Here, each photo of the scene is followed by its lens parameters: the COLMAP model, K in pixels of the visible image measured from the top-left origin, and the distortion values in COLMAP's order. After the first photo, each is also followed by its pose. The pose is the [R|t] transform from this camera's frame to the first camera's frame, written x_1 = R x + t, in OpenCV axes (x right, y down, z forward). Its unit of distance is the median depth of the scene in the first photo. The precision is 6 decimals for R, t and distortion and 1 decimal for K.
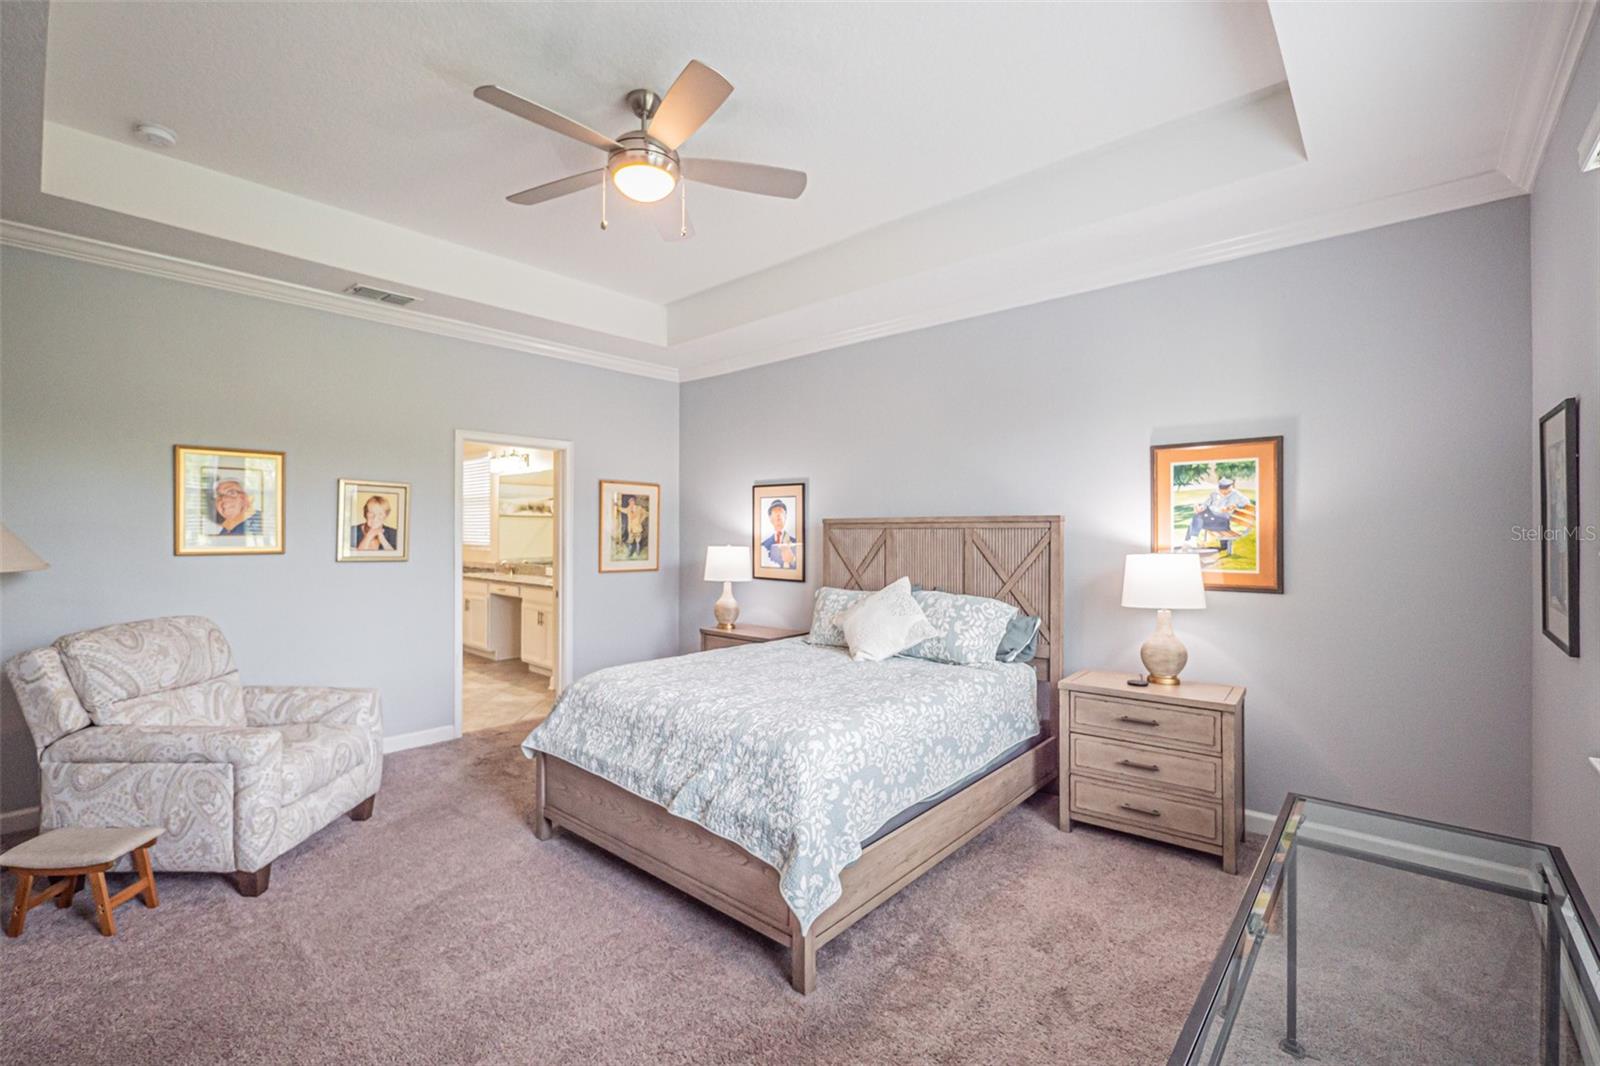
lens RADIAL K [[685.8, 0, 781.6], [0, 685.8, 527.1], [0, 0, 1]] dist [-0.002229, -0.000104]
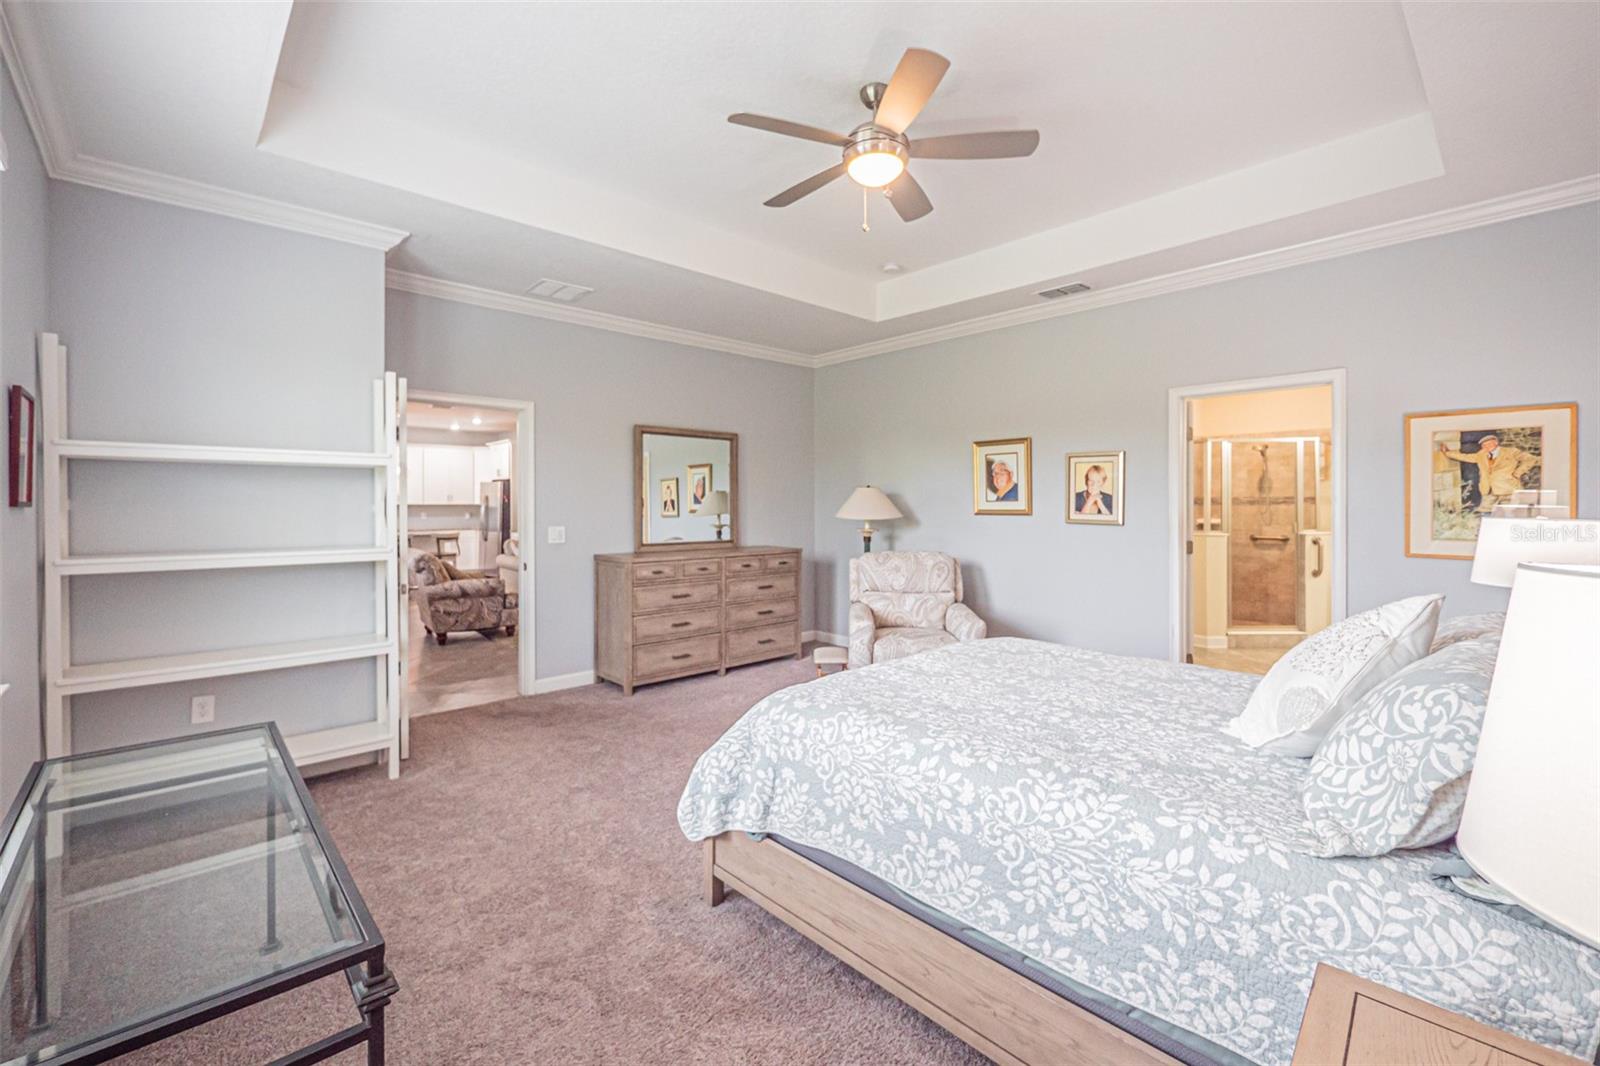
lens RADIAL K [[682.5, 0, 792.3], [0, 682.5, 507.5], [0, 0, 1]] dist [-0.002006, 0.000033]
pose [[-0.089482, 0.002950, -0.995984, 0.556568], [0.011494, 0.999932, 0.001929, 0.015169], [0.995922, -0.011275, -0.089510, 0.608361]]
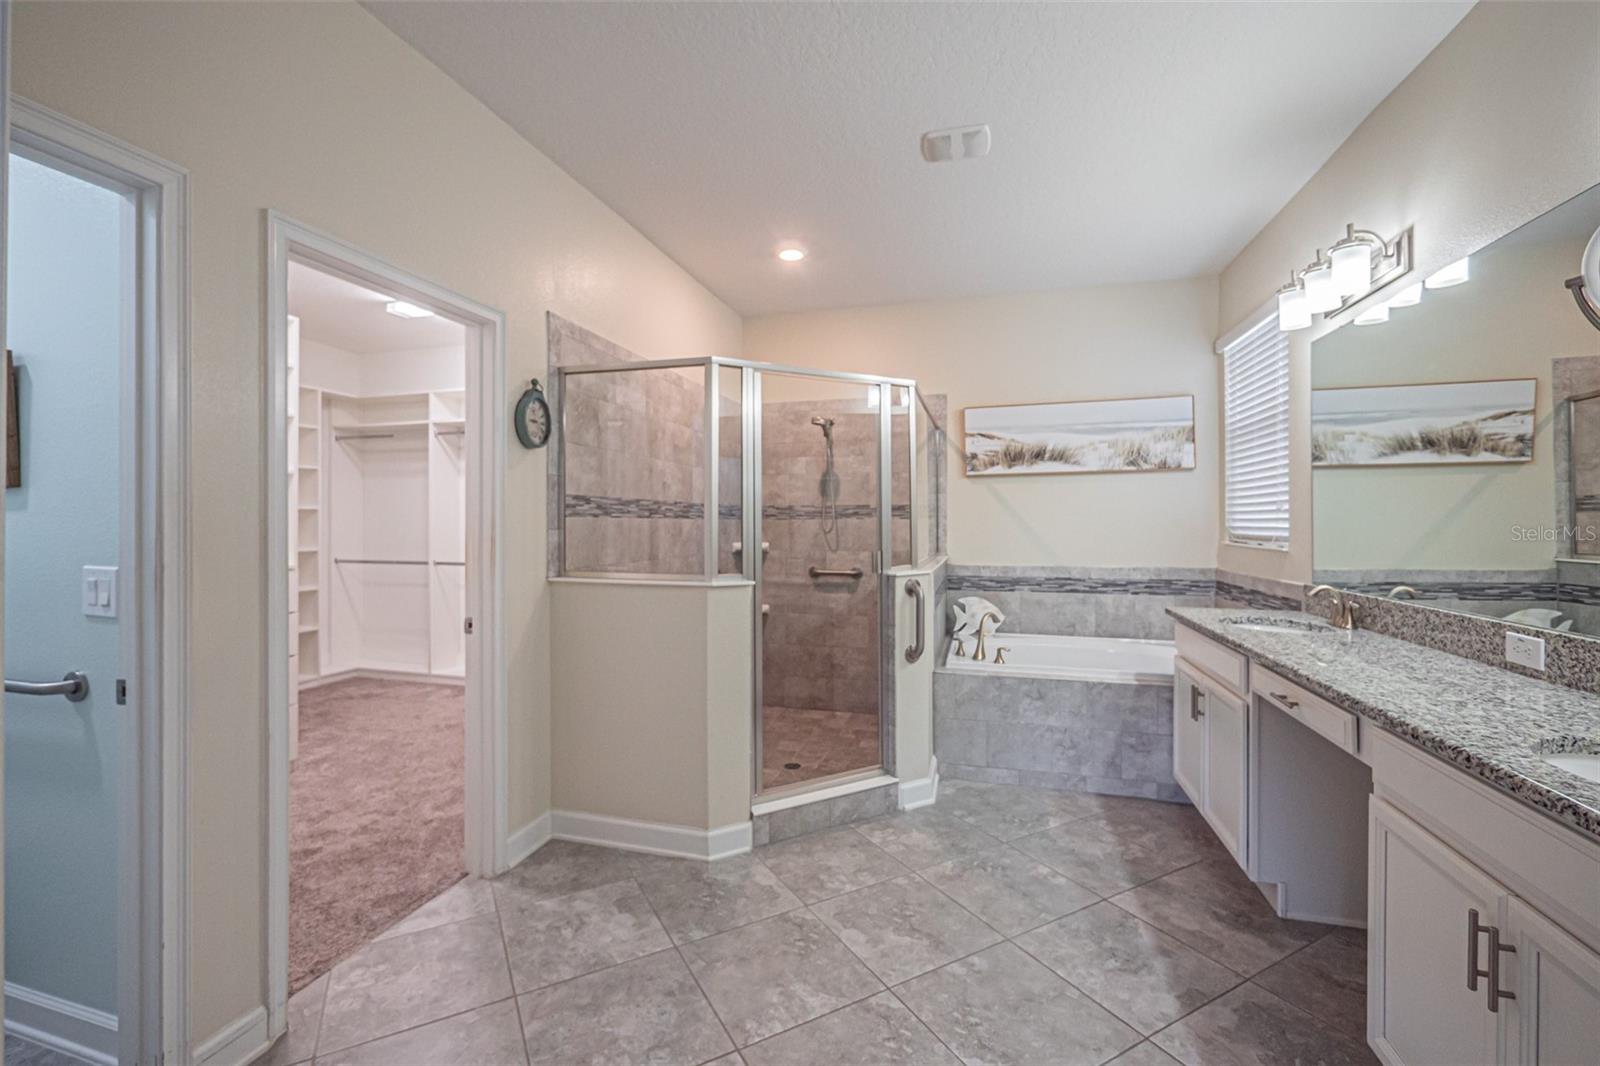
lens RADIAL K [[675.7, 0, 794.5], [0, 675.7, 521.5], [0, 0, 1]] dist [-0.003851, 0.000120]
pose [[0.440102, -0.003149, -0.897942, -0.420062], [0.007359, 0.999973, 0.000100, 0.031835], [0.897918, -0.006652, 0.440113, 1.174204]]
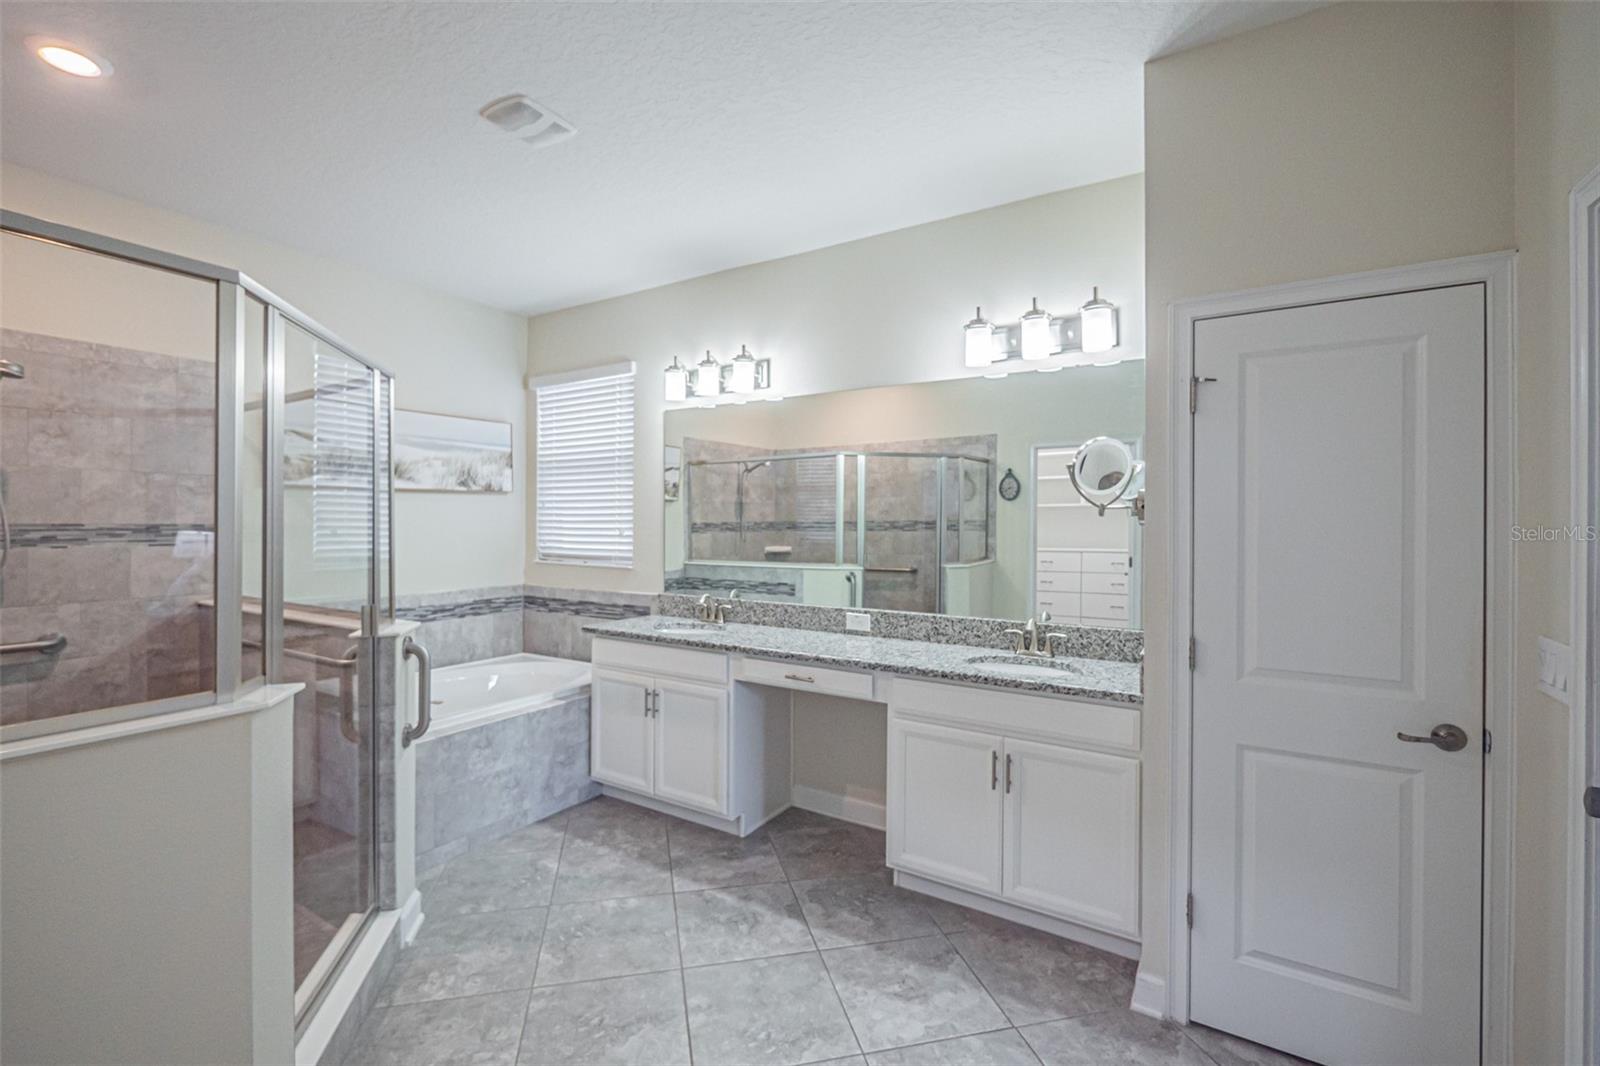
lens RADIAL K [[685.8, 0, 781.6], [0, 685.8, 527.1], [0, 0, 1]] dist [-0.002229, -0.000104]
pose [[0.985582, 0.001805, 0.169187, -0.805113], [-0.003987, 0.999913, 0.012559, -0.001786], [-0.169149, -0.013052, 0.985504, 1.012167]]
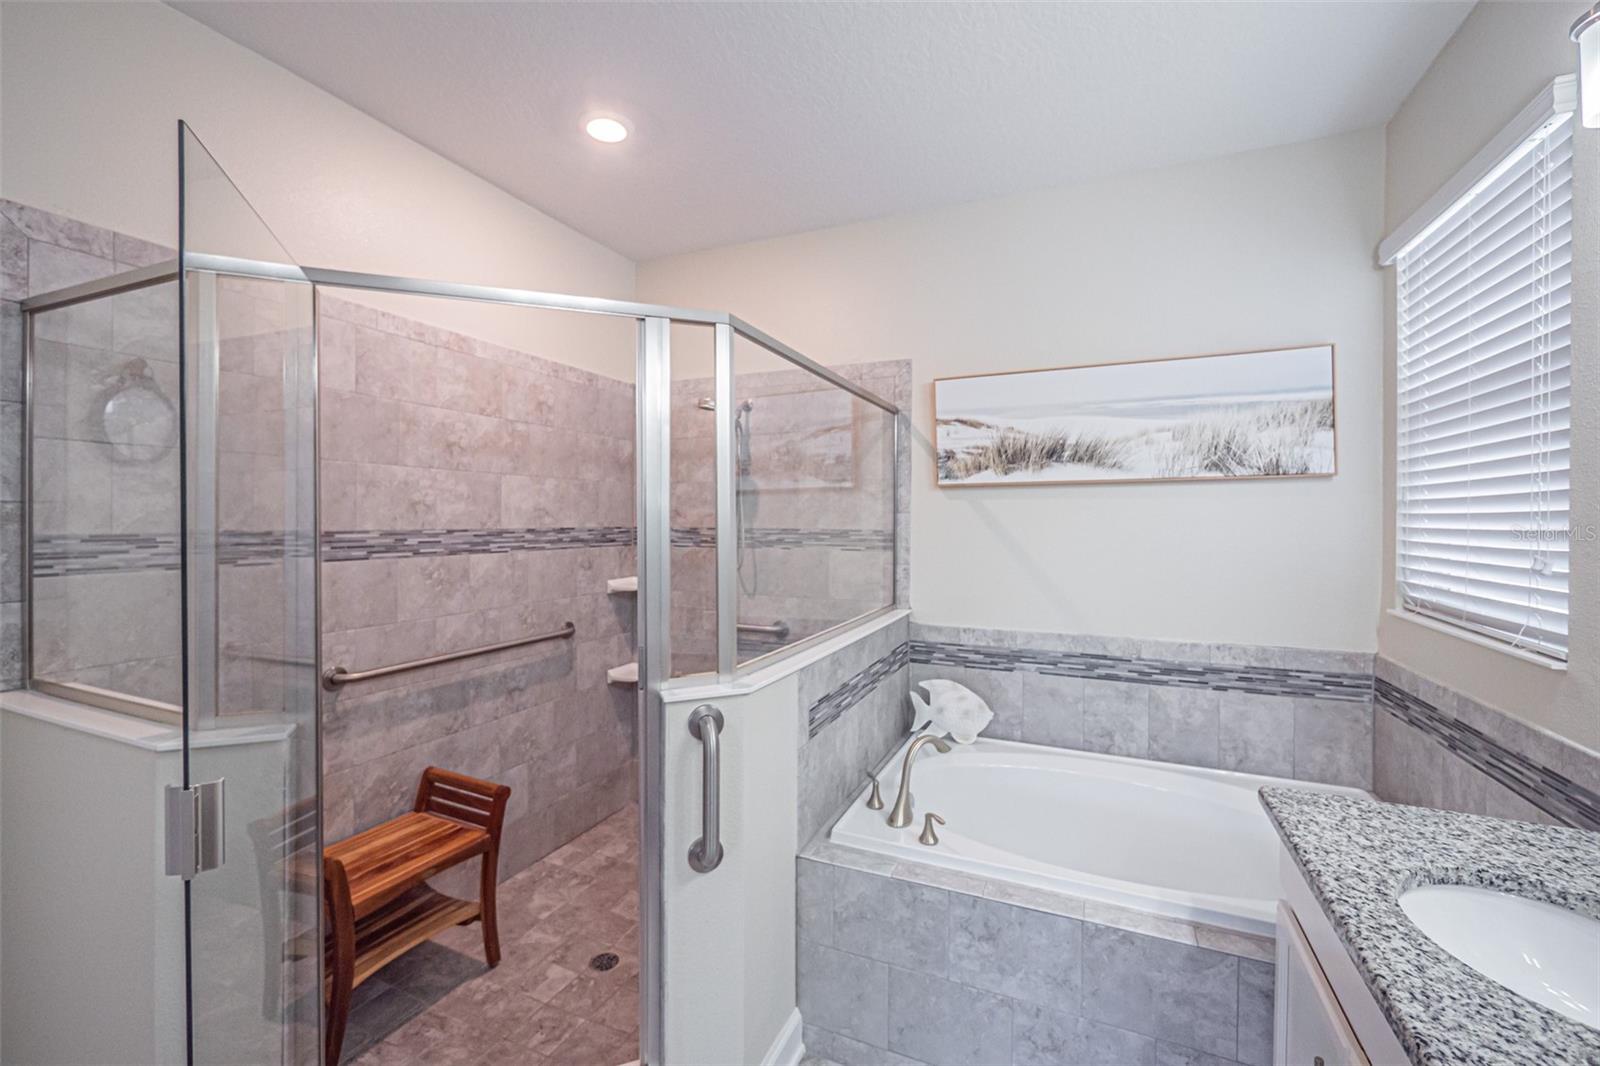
lens RADIAL K [[671.8, 0, 790.4], [0, 671.8, 521.5], [0, 0, 1]] dist [-0.005358, -0.000160]
pose [[0.302398, 0.003390, -0.953176, -0.655202], [0.000645, 0.999993, 0.003761, -0.004781], [0.953182, -0.001752, 0.302393, 1.535540]]
